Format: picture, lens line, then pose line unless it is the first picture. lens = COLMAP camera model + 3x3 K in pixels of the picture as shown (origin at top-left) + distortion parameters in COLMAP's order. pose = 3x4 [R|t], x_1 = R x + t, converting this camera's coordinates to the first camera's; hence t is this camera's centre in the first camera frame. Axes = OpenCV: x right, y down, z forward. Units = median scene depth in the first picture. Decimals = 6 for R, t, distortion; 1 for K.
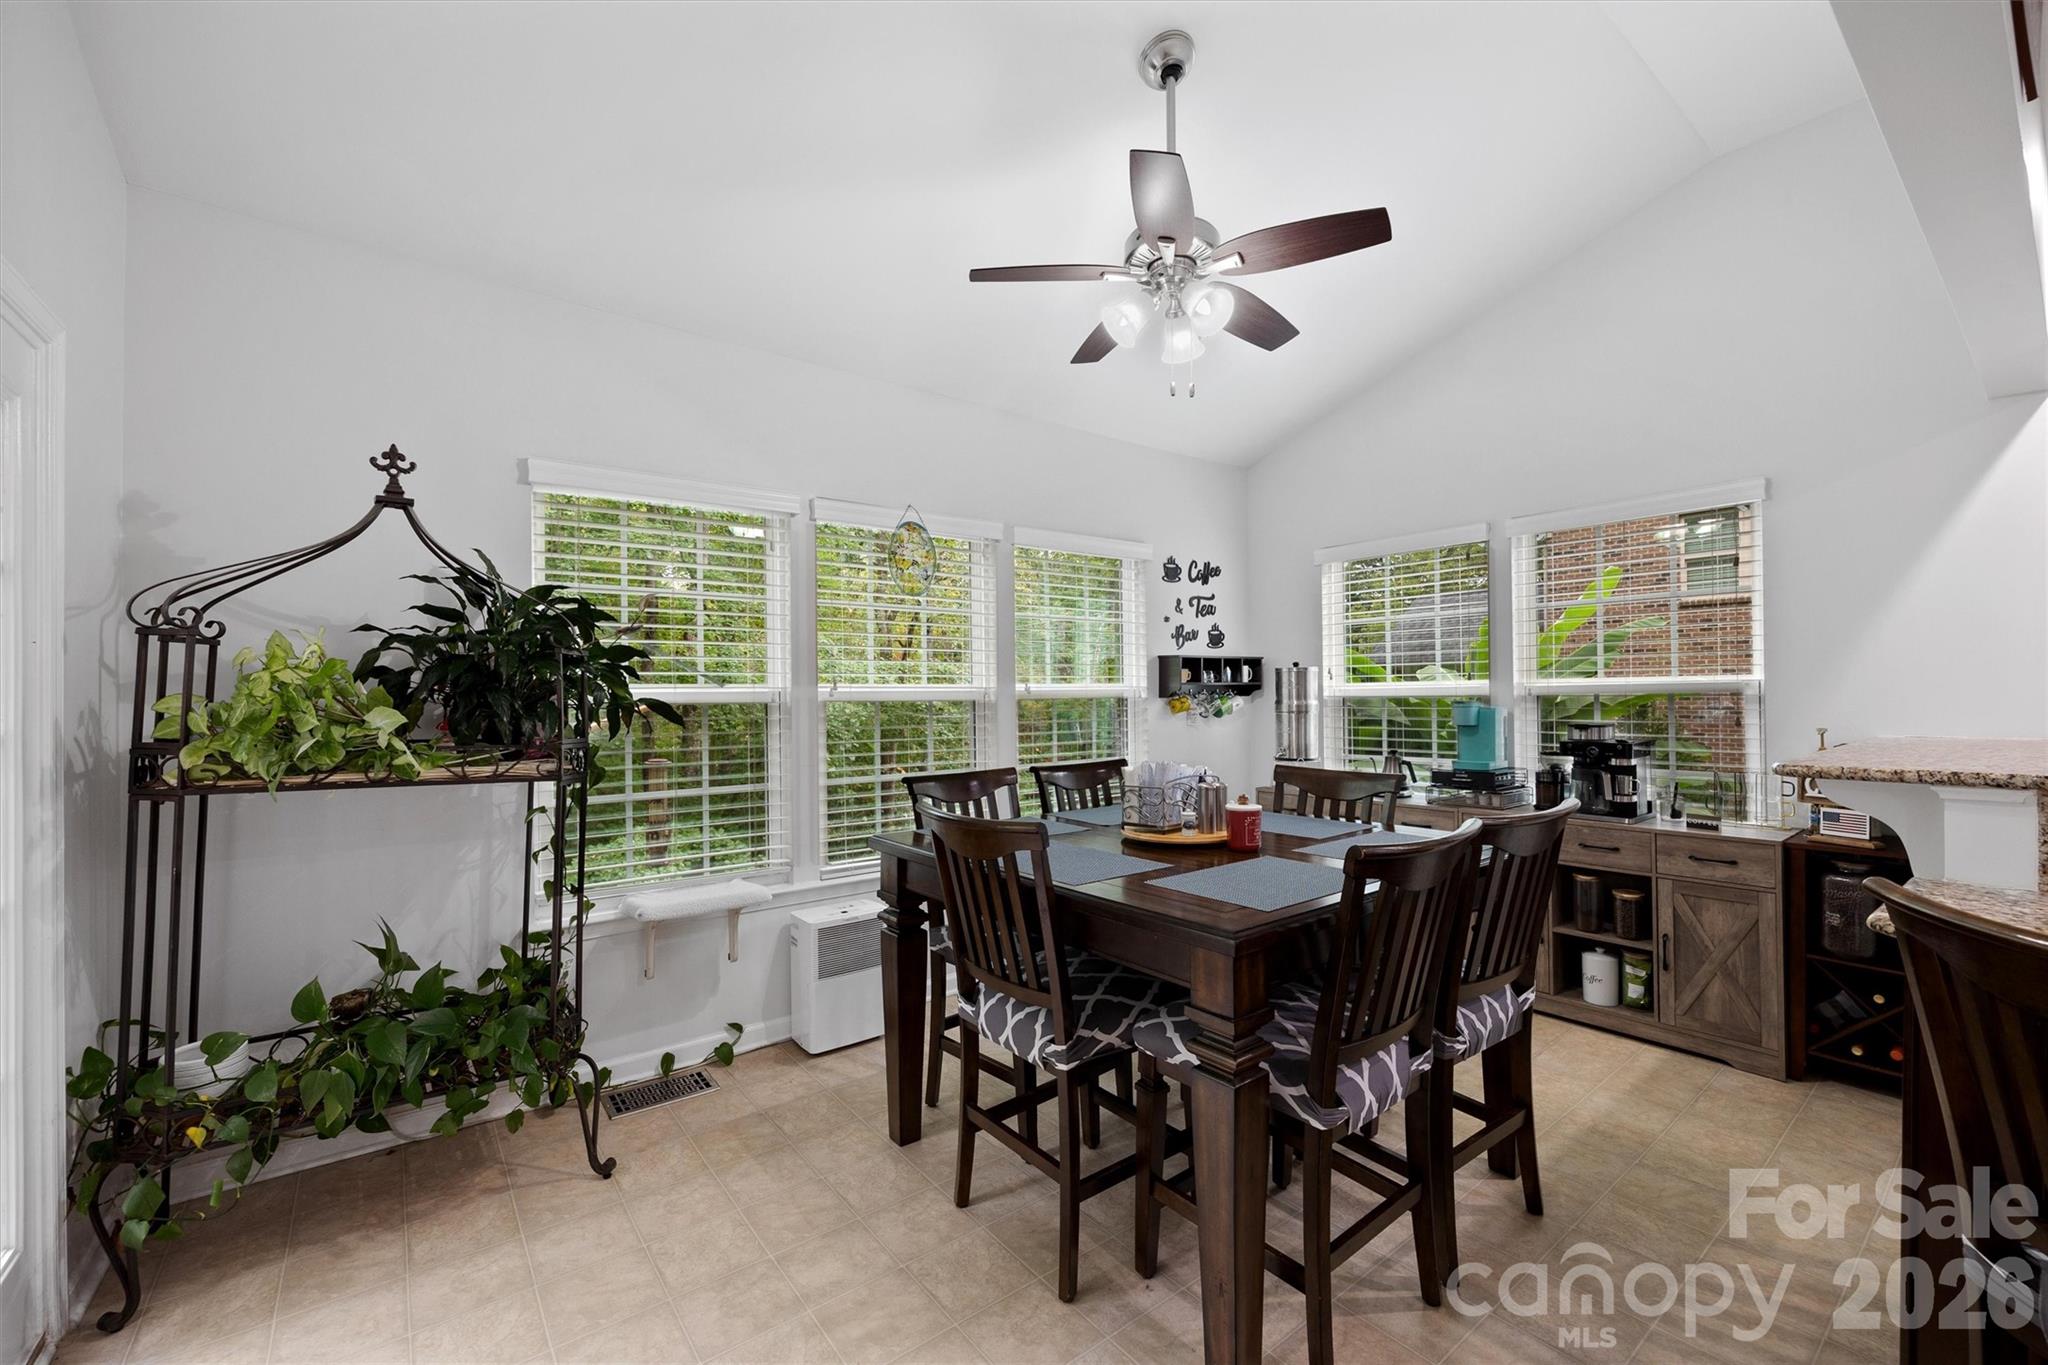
lens RADIAL K [[841.7, 0, 1023.4], [0, 841.7, 673.5], [0, 0, 1]] dist [-0.000100, -0.000002]
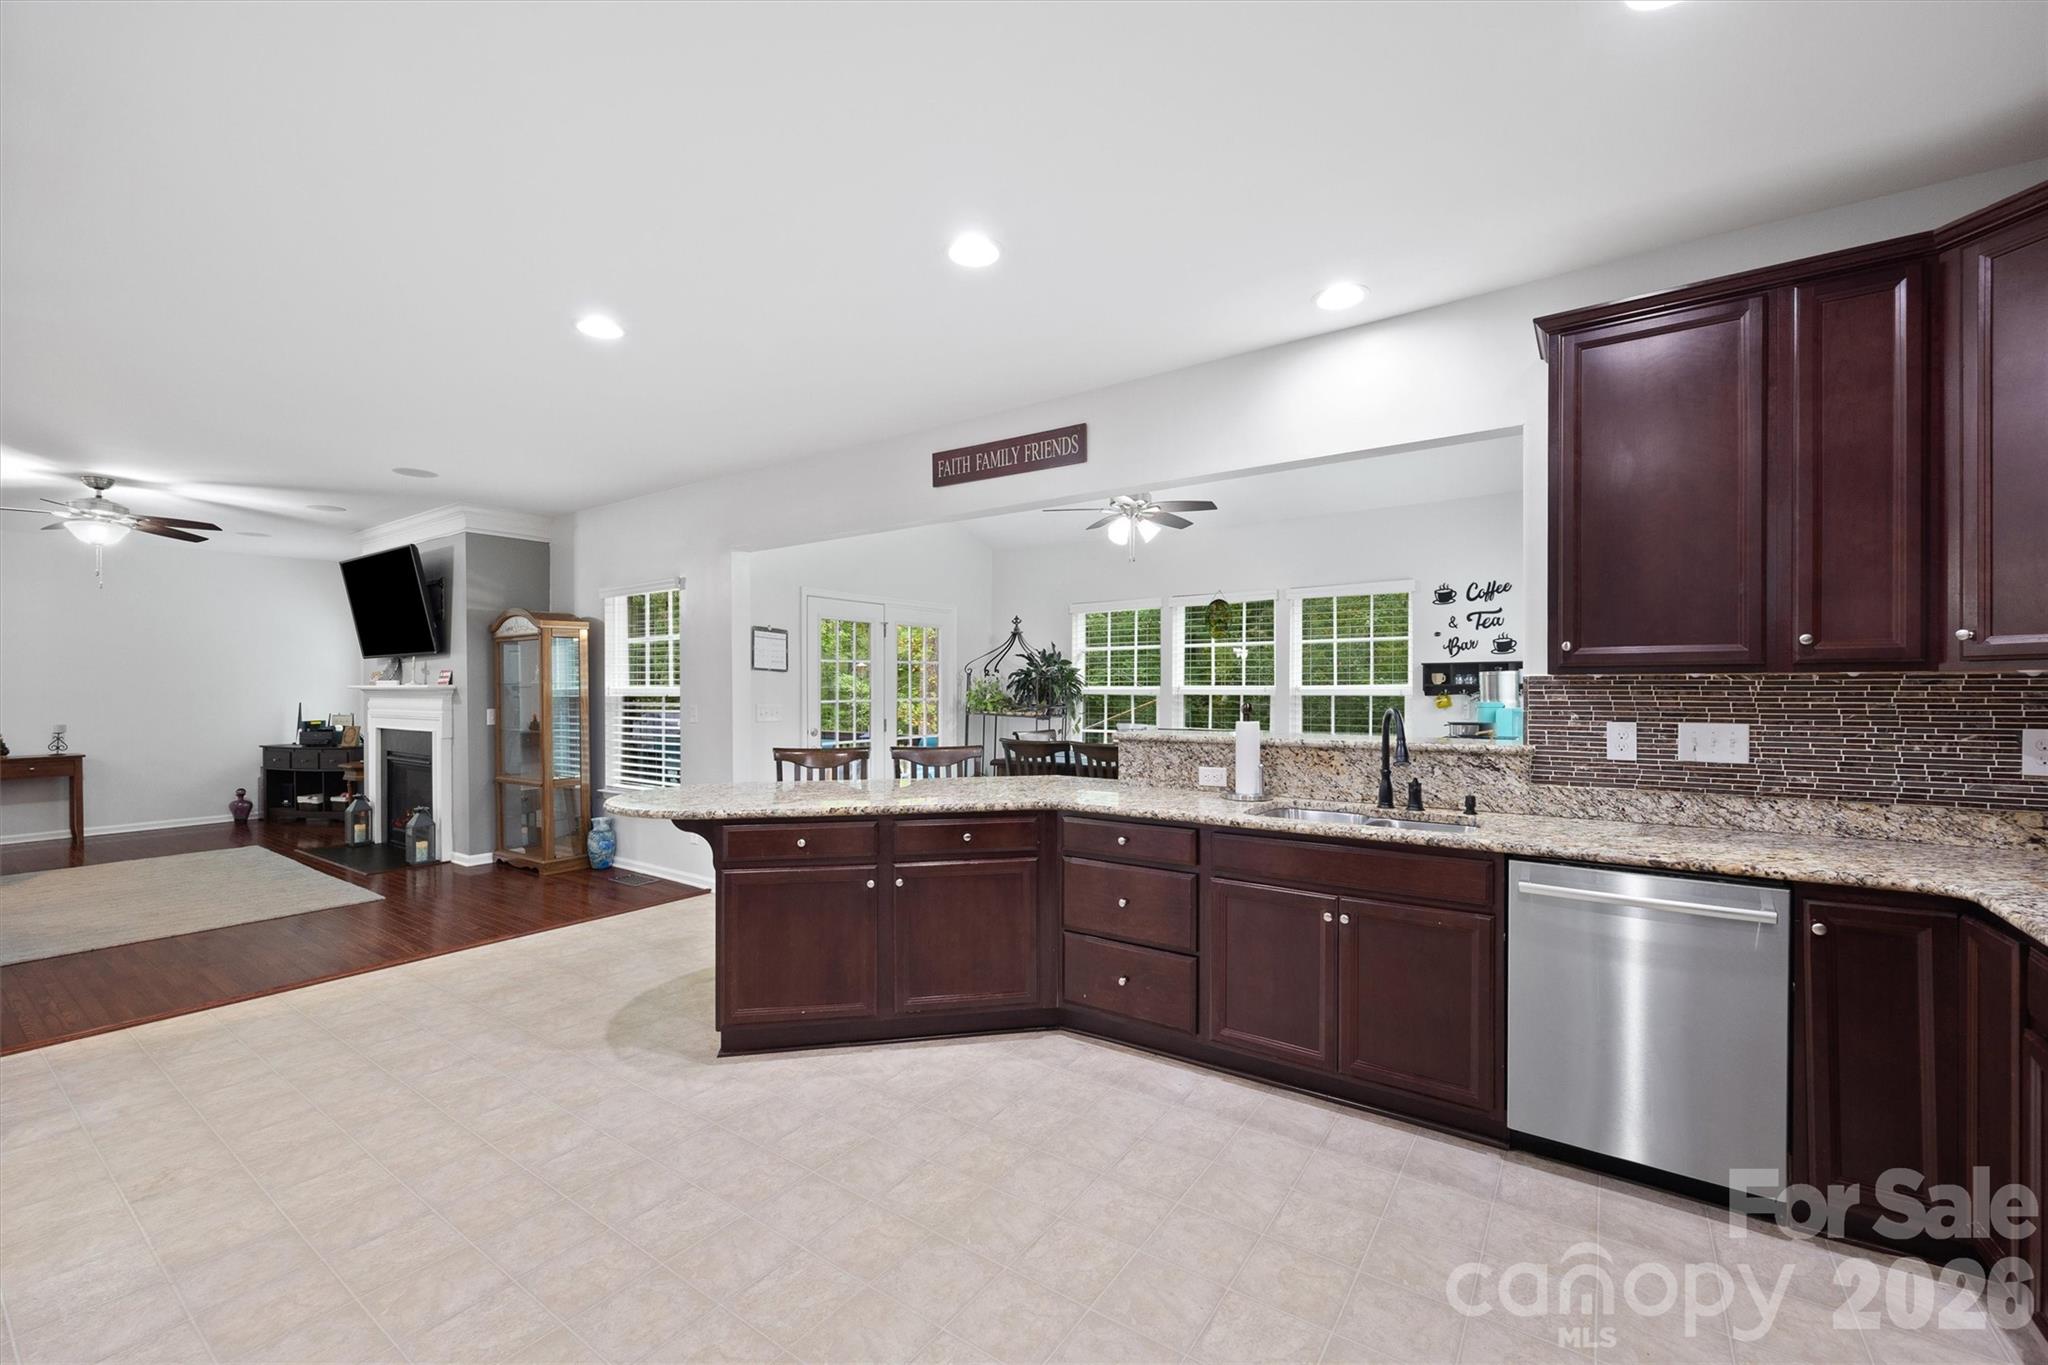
lens RADIAL K [[841.7, 0, 1022.8], [0, 841.7, 687.9], [0, 0, 1]] dist [-0.000100, -0.000002]
pose [[0.295553, 0.002198, -0.955324, 1.190160], [0.021554, 0.999727, 0.008968, -0.007966], [0.955083, -0.023242, 0.295425, 0.018304]]
